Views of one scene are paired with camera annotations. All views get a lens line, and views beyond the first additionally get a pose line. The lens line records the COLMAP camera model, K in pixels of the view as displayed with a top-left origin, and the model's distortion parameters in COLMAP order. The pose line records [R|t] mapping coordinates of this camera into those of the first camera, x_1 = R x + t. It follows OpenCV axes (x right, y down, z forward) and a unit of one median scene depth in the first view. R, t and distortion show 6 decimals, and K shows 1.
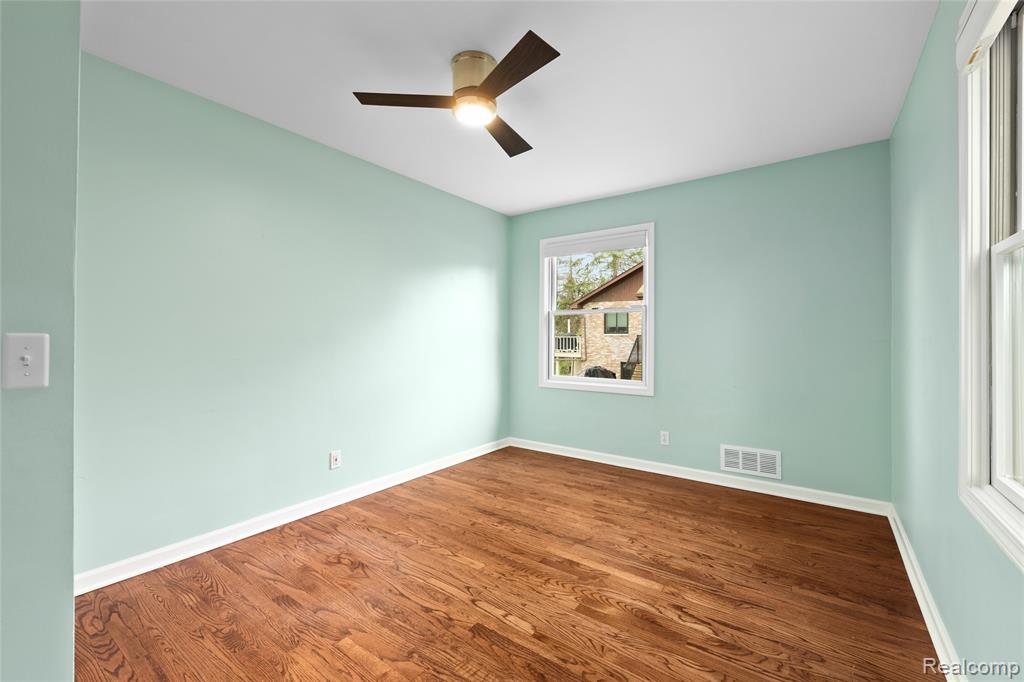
lens RADIAL K [[414.0, 0, 525.8], [0, 414.0, 333.2], [0, 0, 1]] dist [-0.000146, -0.000389]
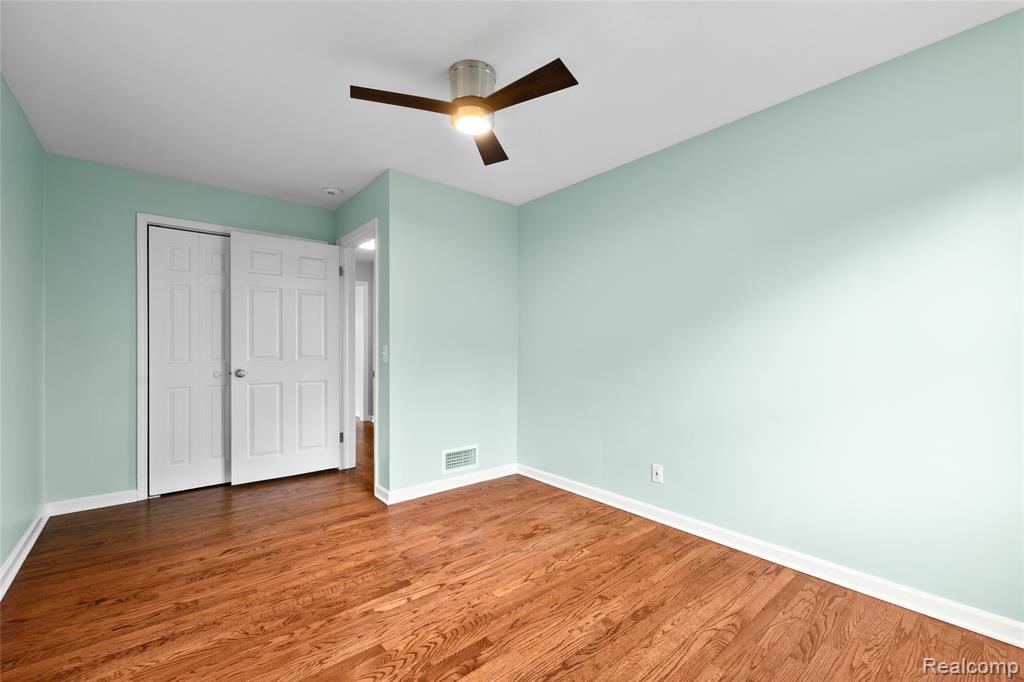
lens RADIAL K [[424.4, 0, 512.0], [0, 424.4, 341.0], [0, 0, 1]] dist [-0.000424, -0.000155]
pose [[-0.252438, -0.016254, -0.967477, 0.768157], [0.006588, 0.999807, -0.018516, 0.021337], [0.967591, -0.011047, -0.252282, 1.225294]]
